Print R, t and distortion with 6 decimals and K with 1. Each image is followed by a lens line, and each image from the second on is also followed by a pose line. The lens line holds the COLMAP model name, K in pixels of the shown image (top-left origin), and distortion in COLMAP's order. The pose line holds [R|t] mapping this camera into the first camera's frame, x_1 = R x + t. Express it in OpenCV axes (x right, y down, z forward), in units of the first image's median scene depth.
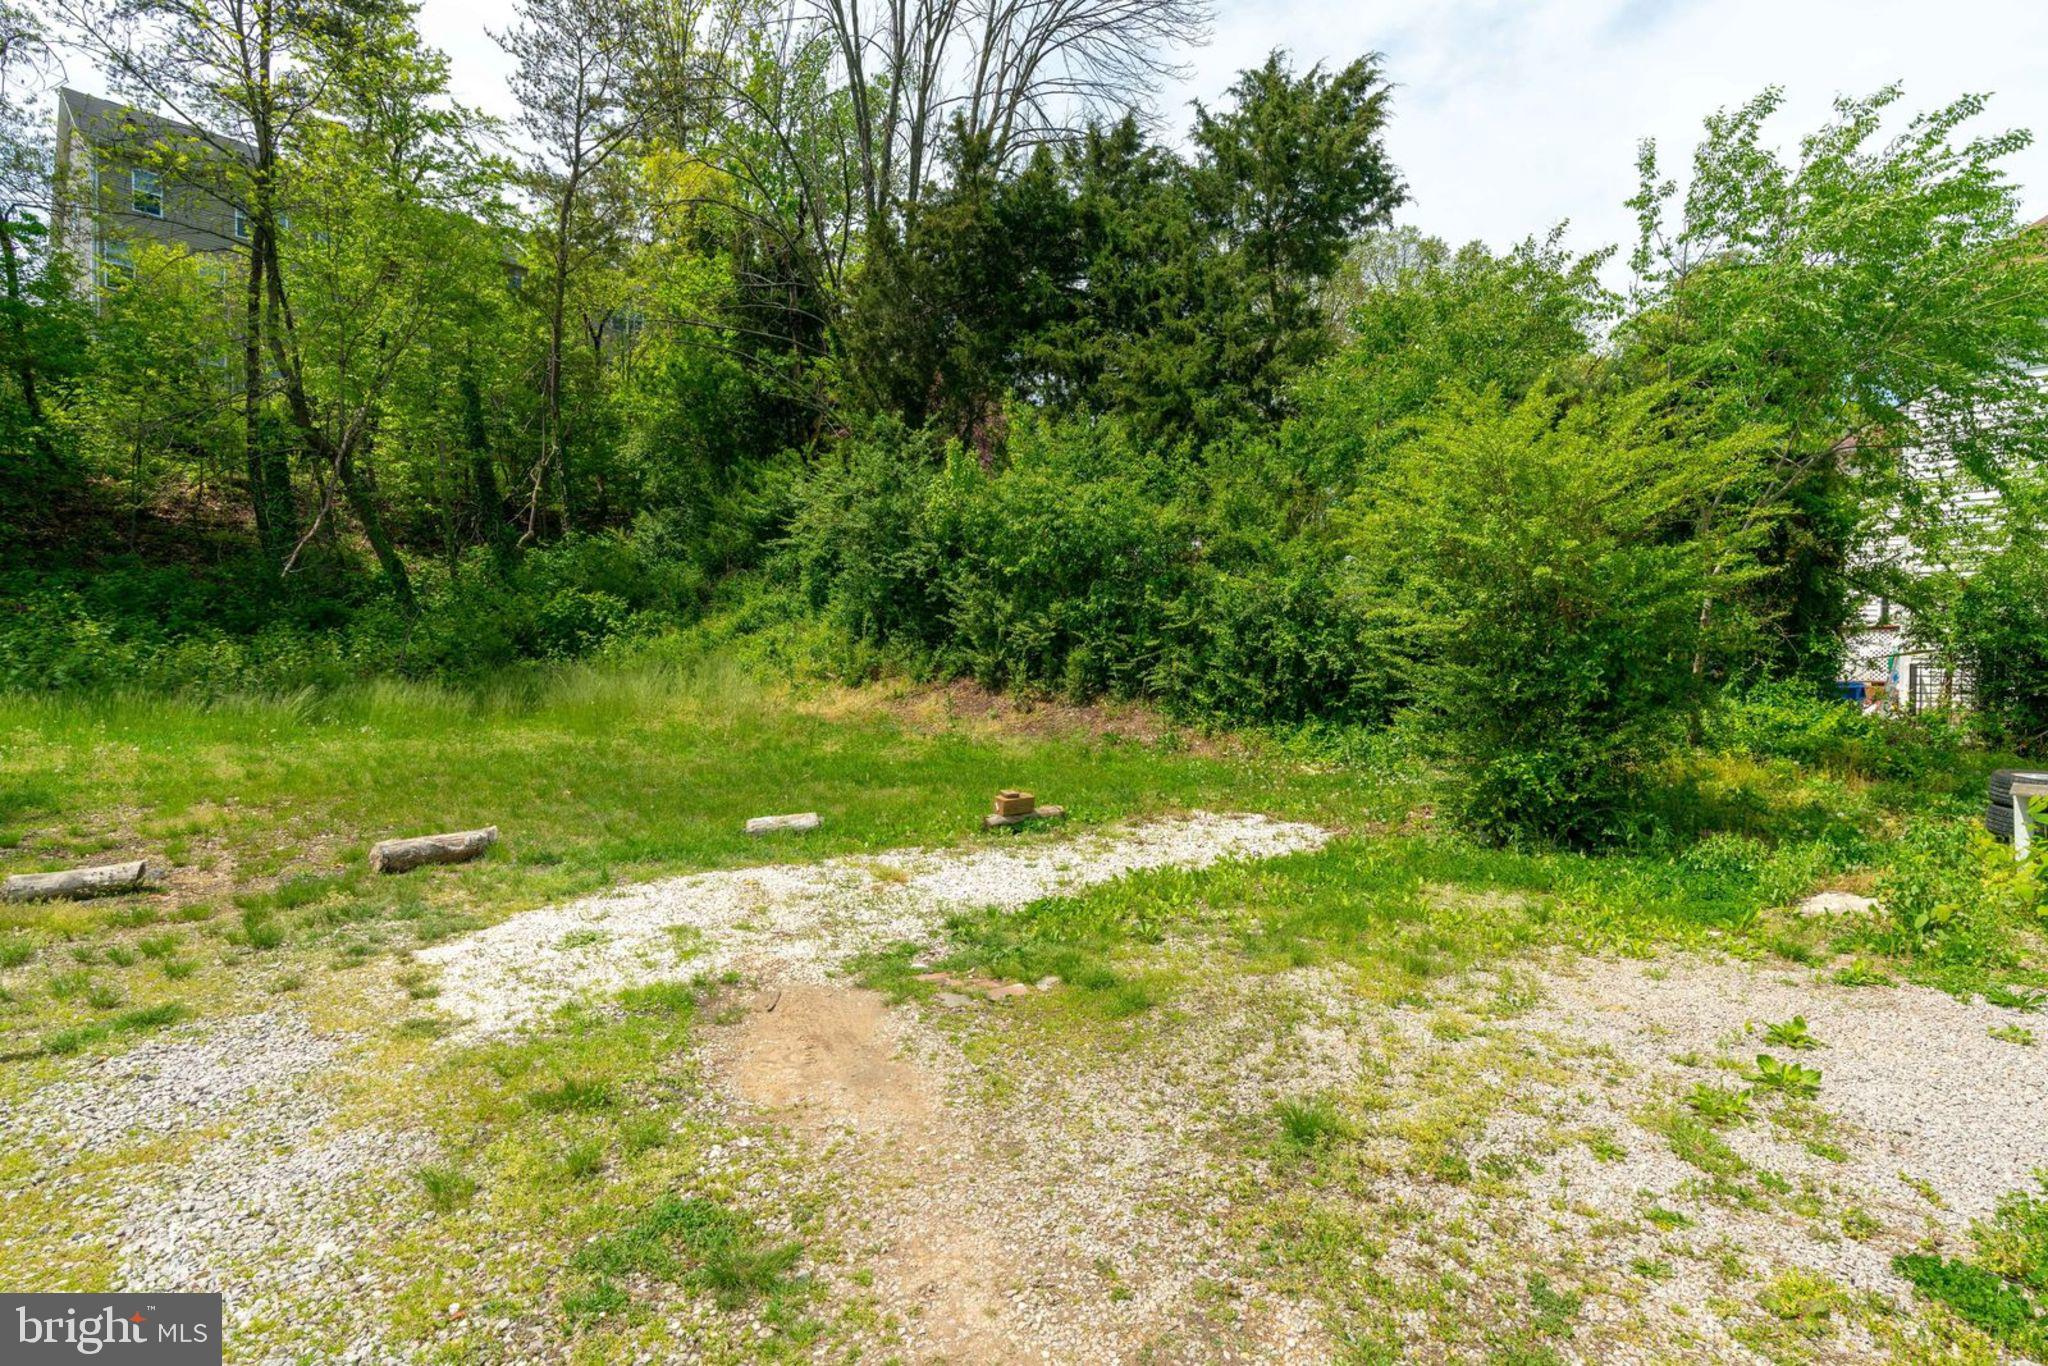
lens RADIAL K [[1002.2, 0, 1024.0], [0, 1002.2, 683.0], [0, 0, 1]] dist [-0.001858, -0.000589]
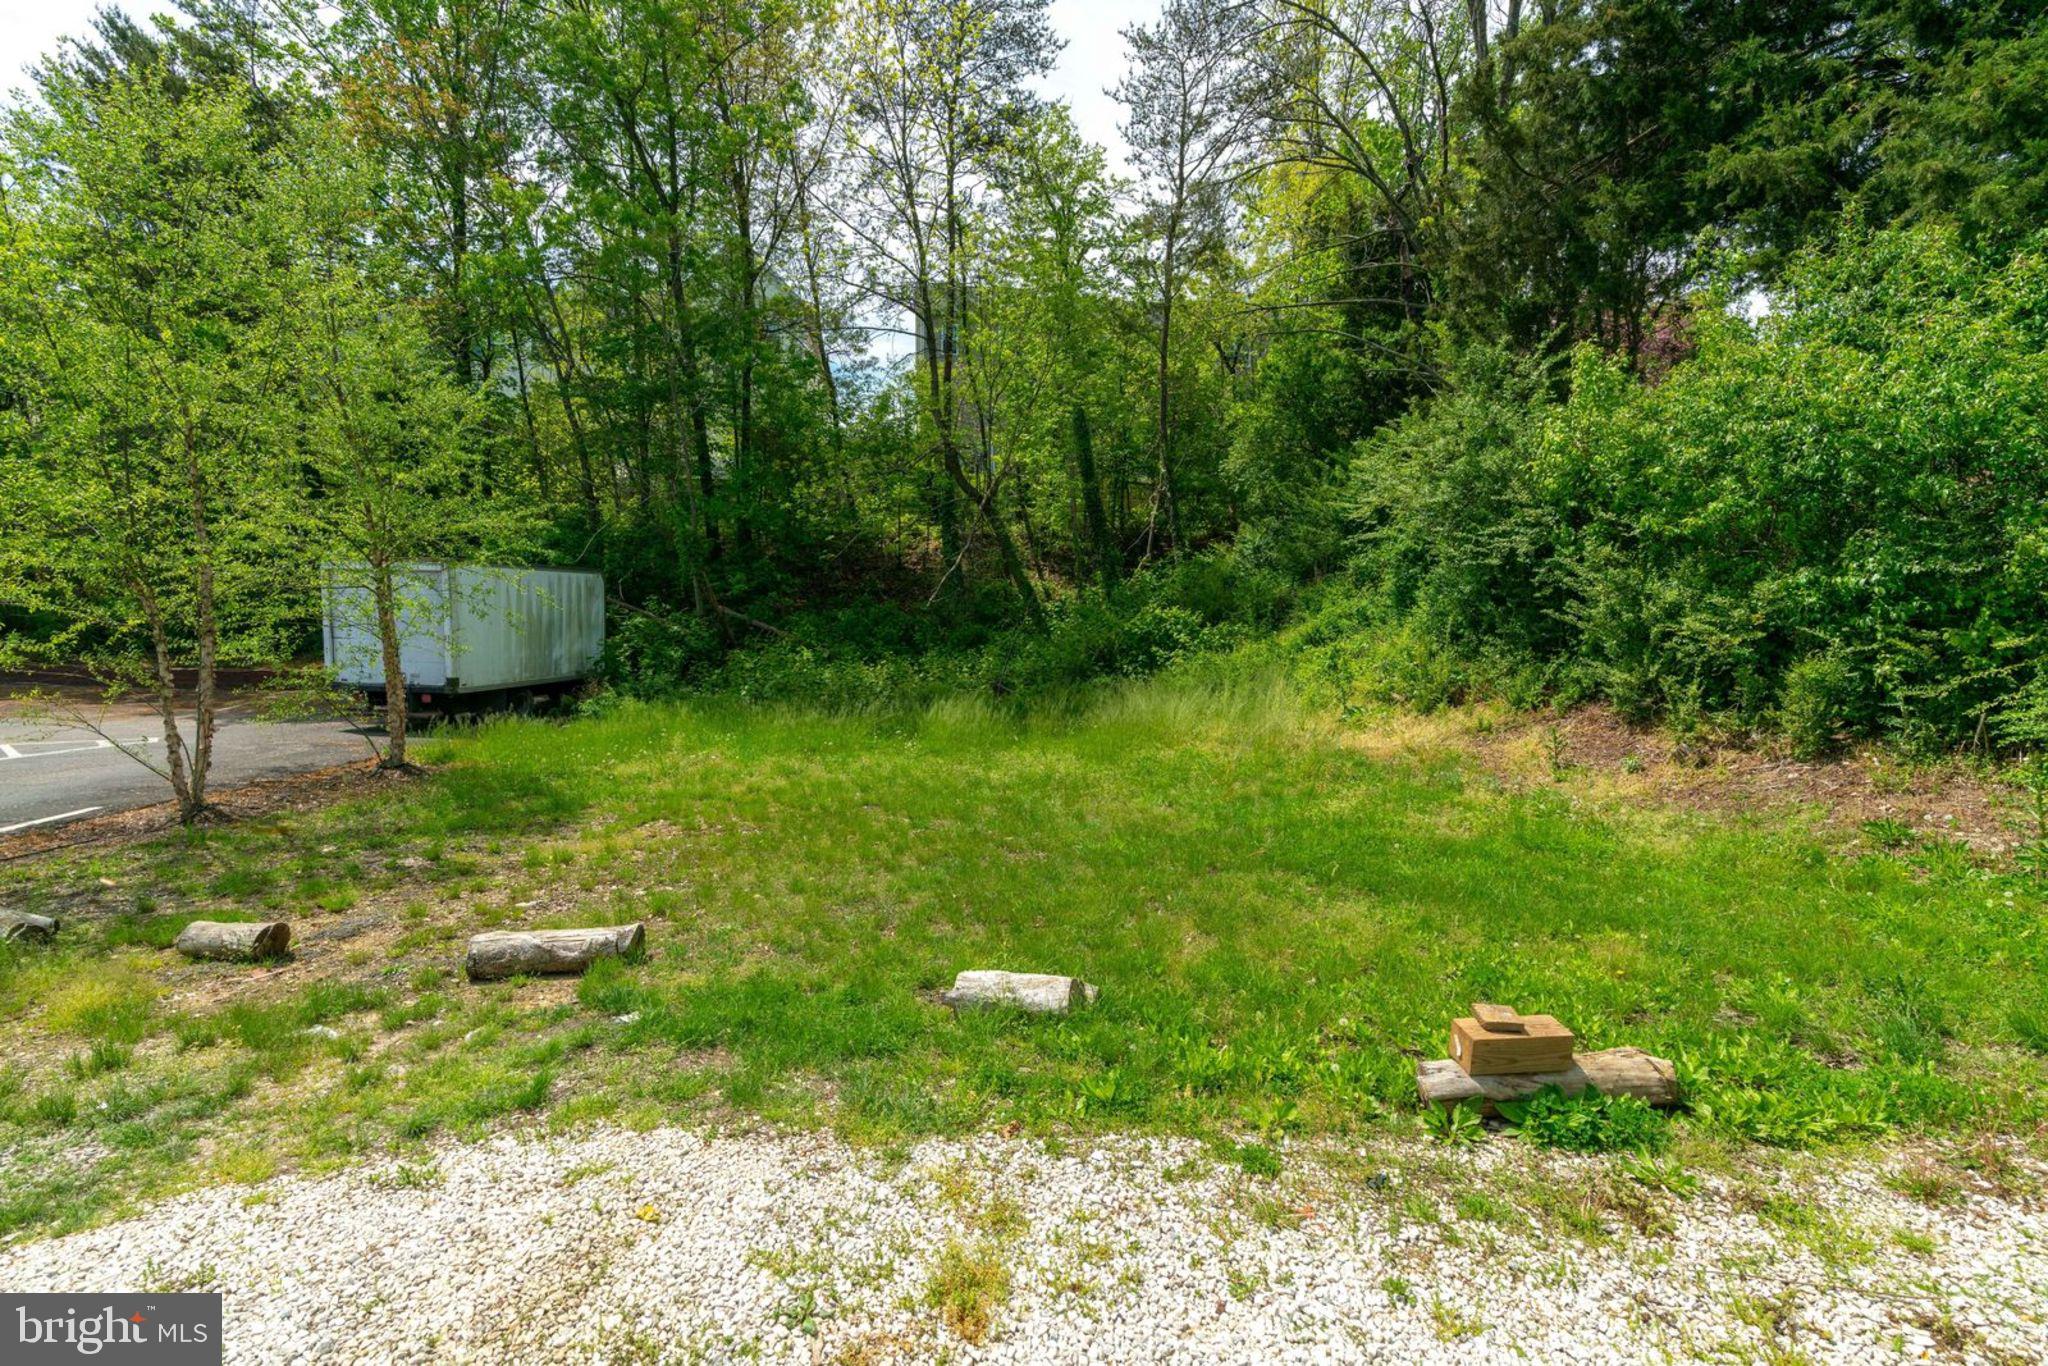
lens RADIAL K [[887.5, 0, 1023.3], [0, 887.5, 700.4], [0, 0, 1]] dist [-0.013339, 0.000955]
pose [[0.756683, 0.015902, -0.653589, 0.037341], [-0.010215, 0.999870, 0.012501, -0.011125], [0.653703, -0.002783, 0.756746, 0.310047]]
